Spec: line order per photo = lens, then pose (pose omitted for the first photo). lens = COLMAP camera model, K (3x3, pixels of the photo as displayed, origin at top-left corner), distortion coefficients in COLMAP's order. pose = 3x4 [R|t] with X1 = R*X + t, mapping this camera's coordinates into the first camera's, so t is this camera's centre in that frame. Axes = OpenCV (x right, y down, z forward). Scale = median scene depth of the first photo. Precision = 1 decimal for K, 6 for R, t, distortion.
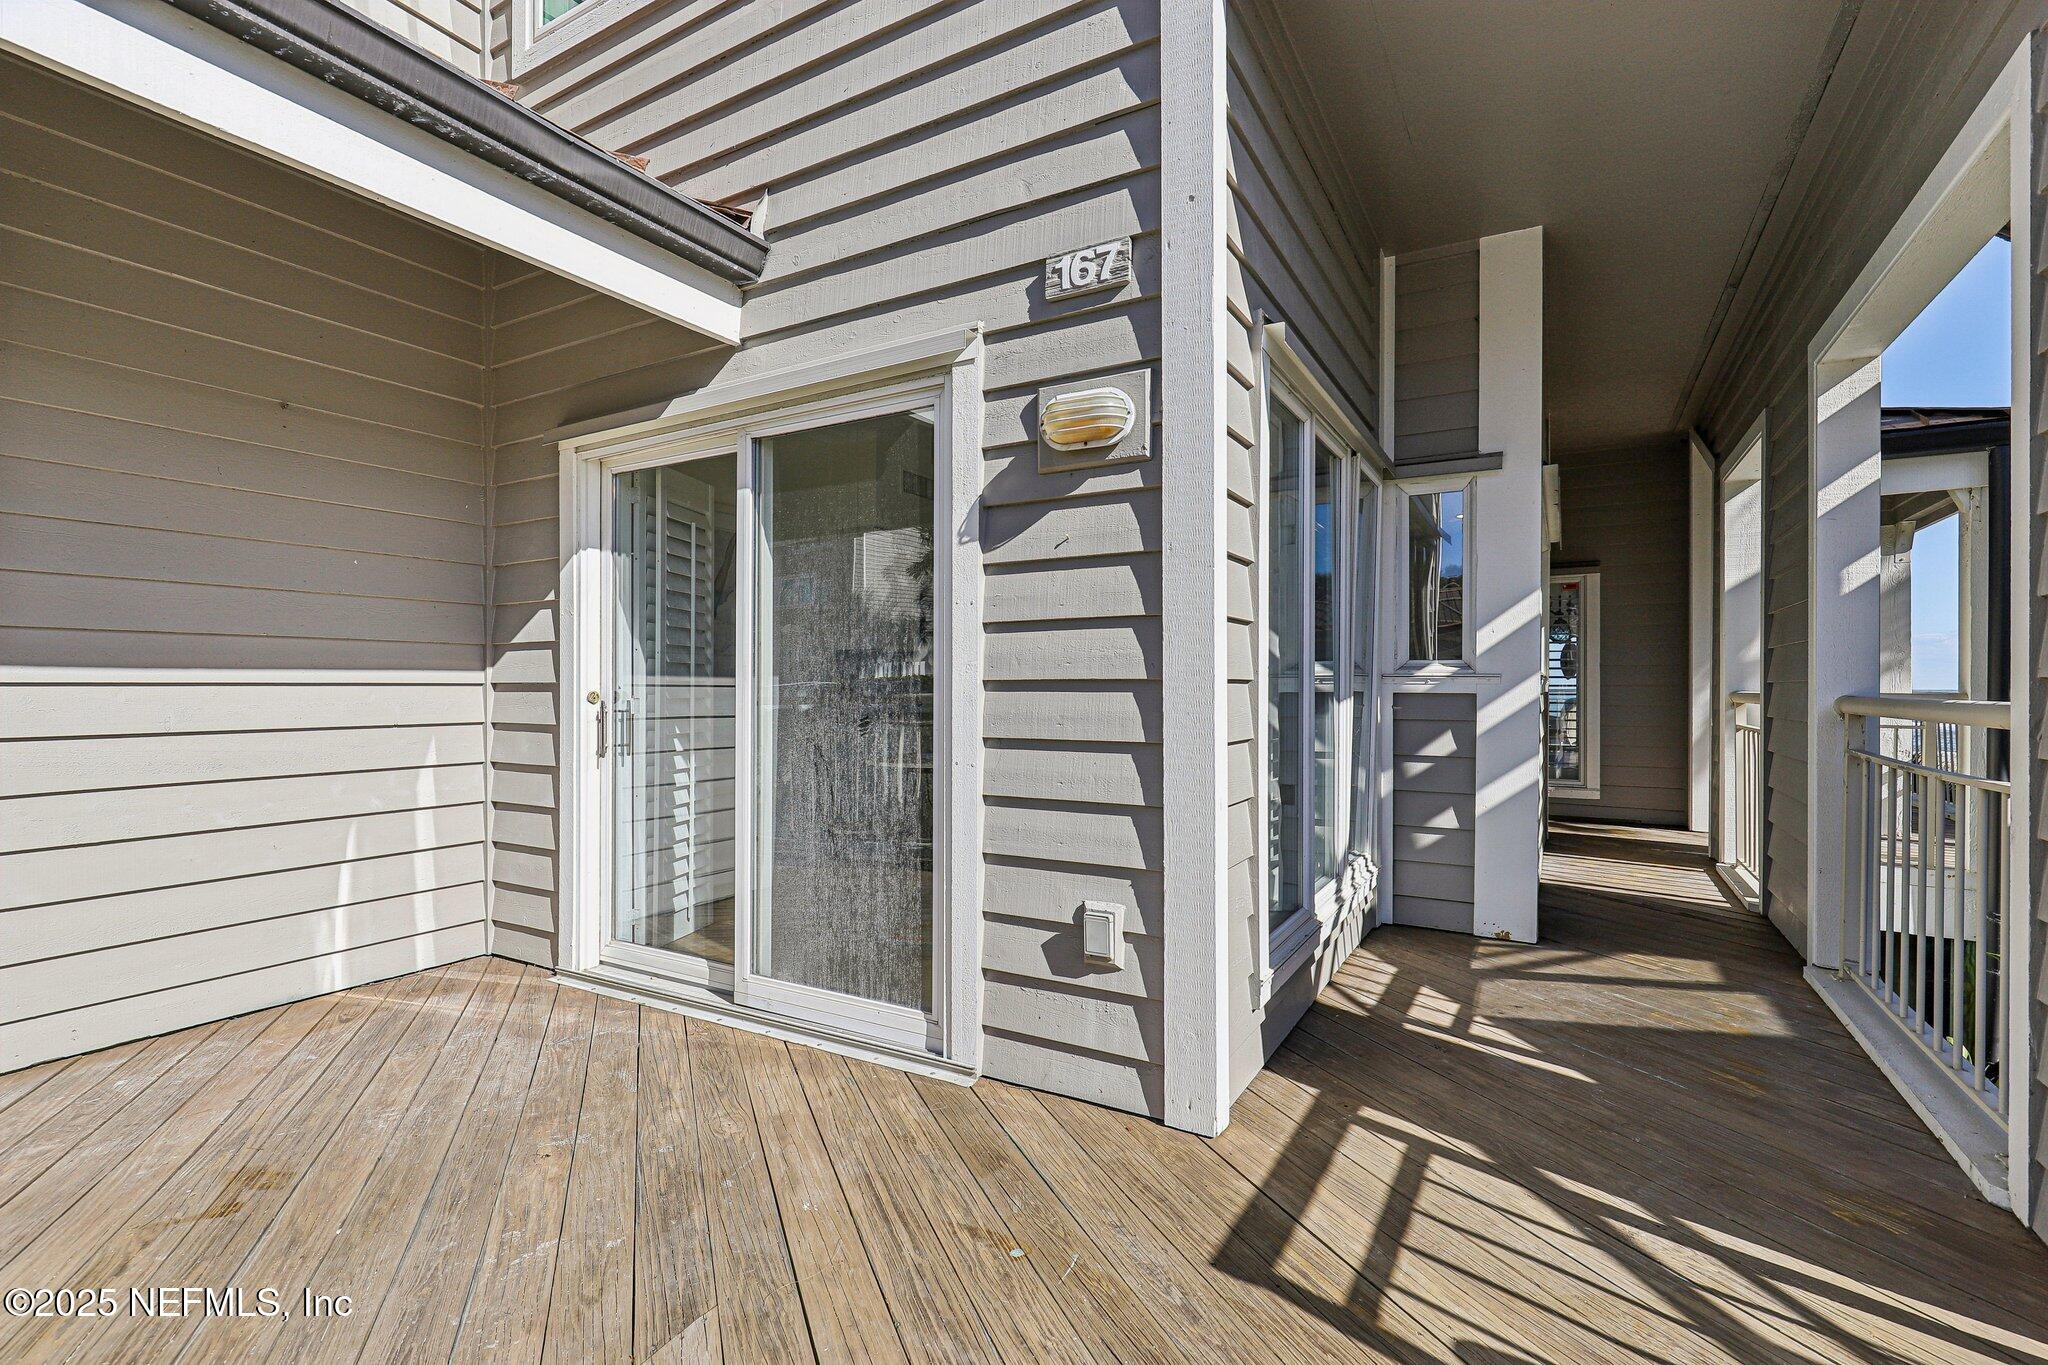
lens RADIAL K [[928.1, 0, 1035.1], [0, 928.1, 684.8], [0, 0, 1]] dist [0.001478, -0.001011]
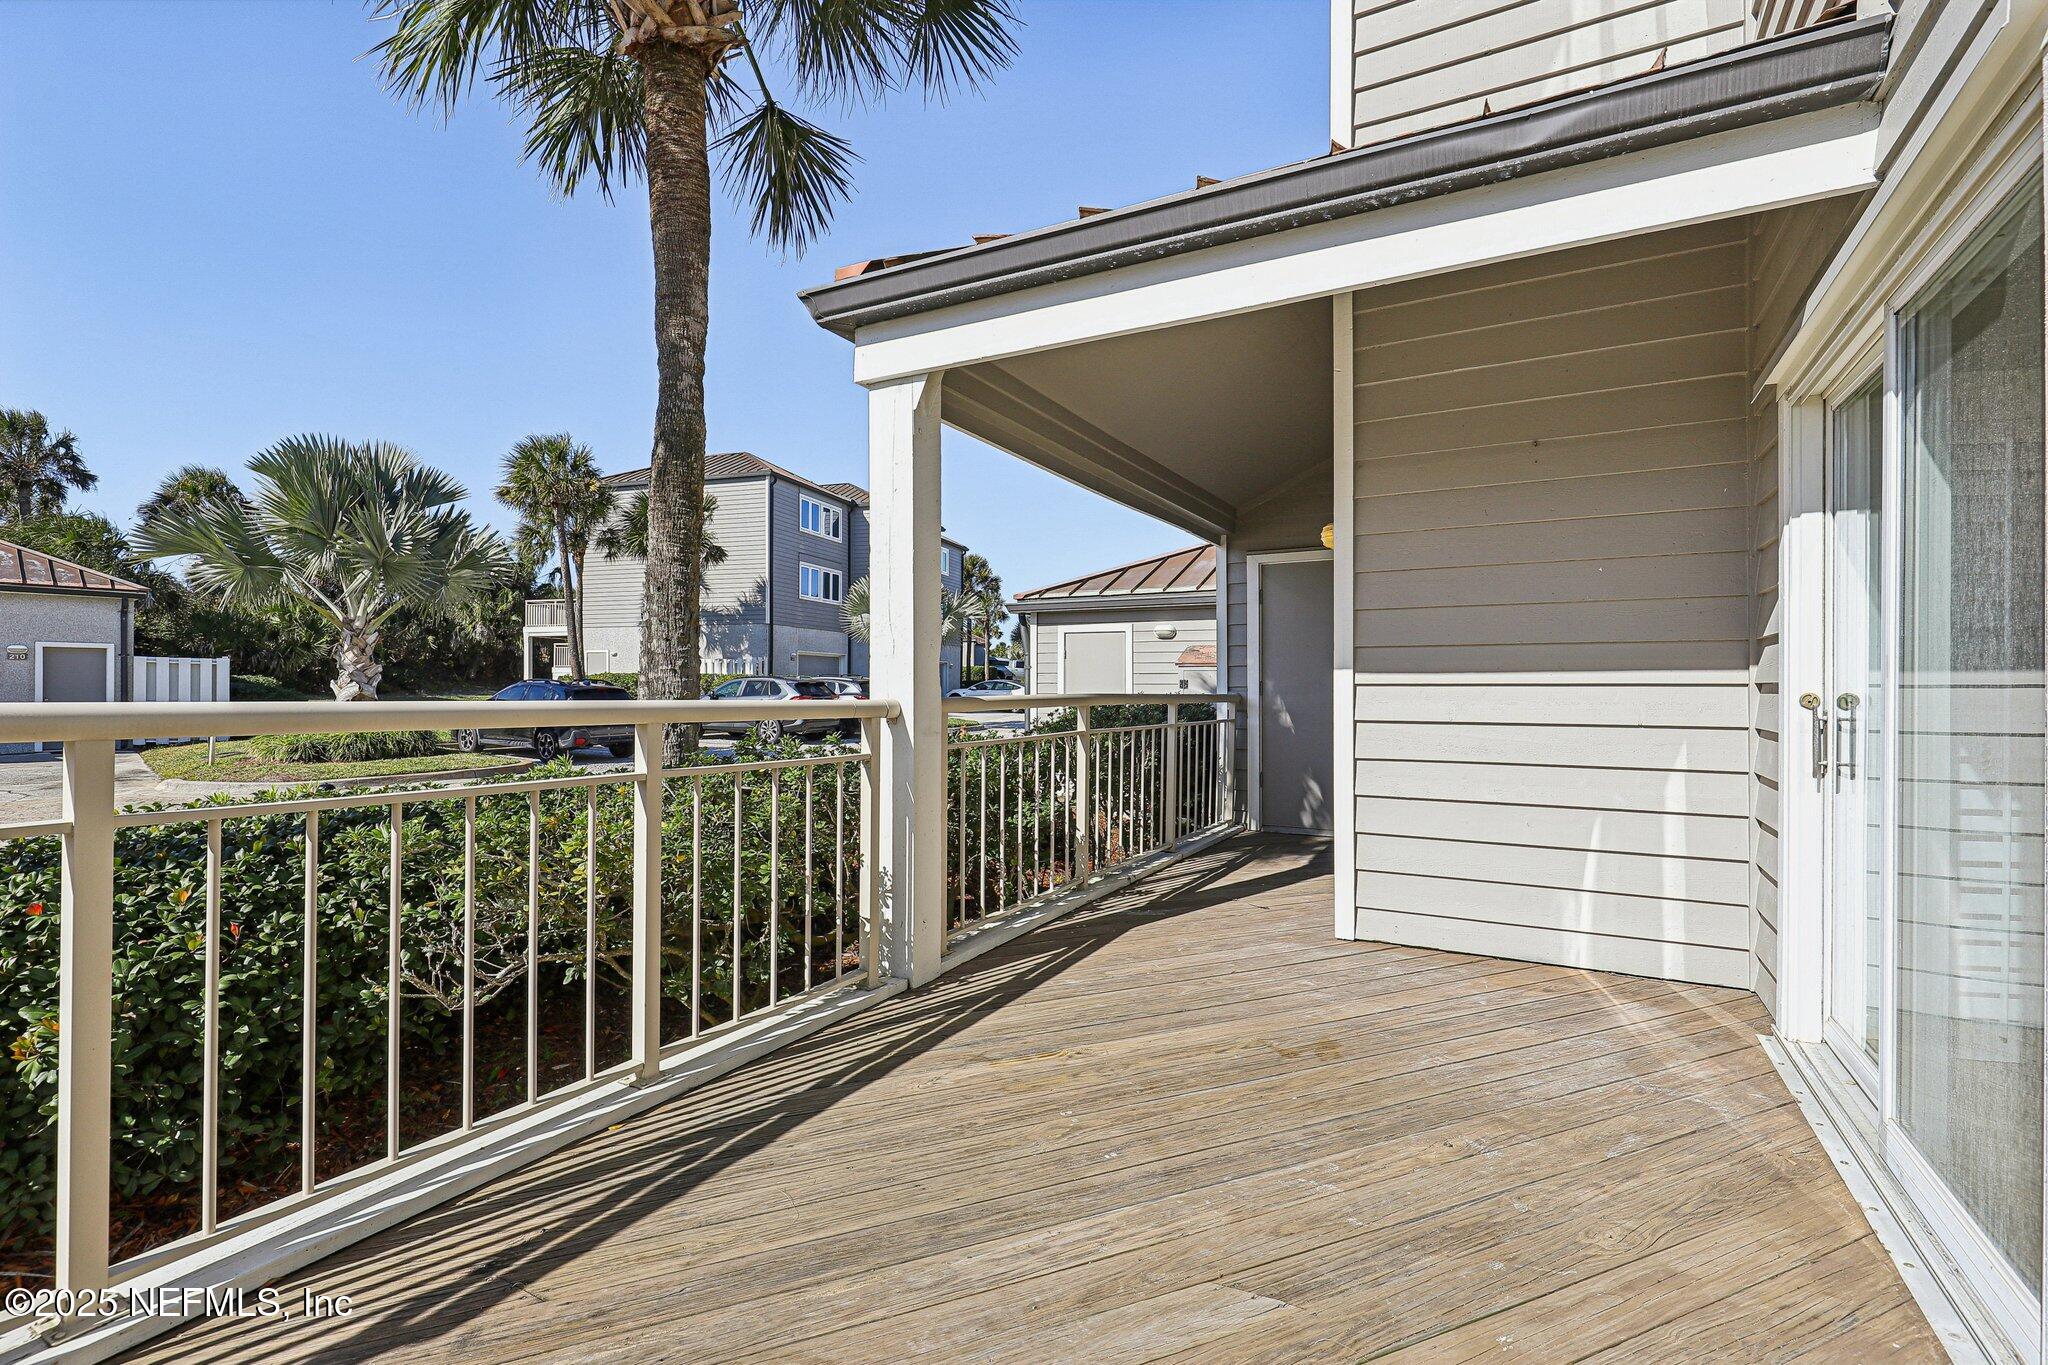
lens RADIAL K [[928.1, 0, 1033.7], [0, 928.1, 686.6], [0, 0, 1]] dist [0.001478, -0.001011]
pose [[0.018308, 0.000268, -0.999832, 0.352401], [-0.000470, 1.000000, 0.000259, 0.001426], [0.999832, 0.000465, 0.018308, 0.376659]]
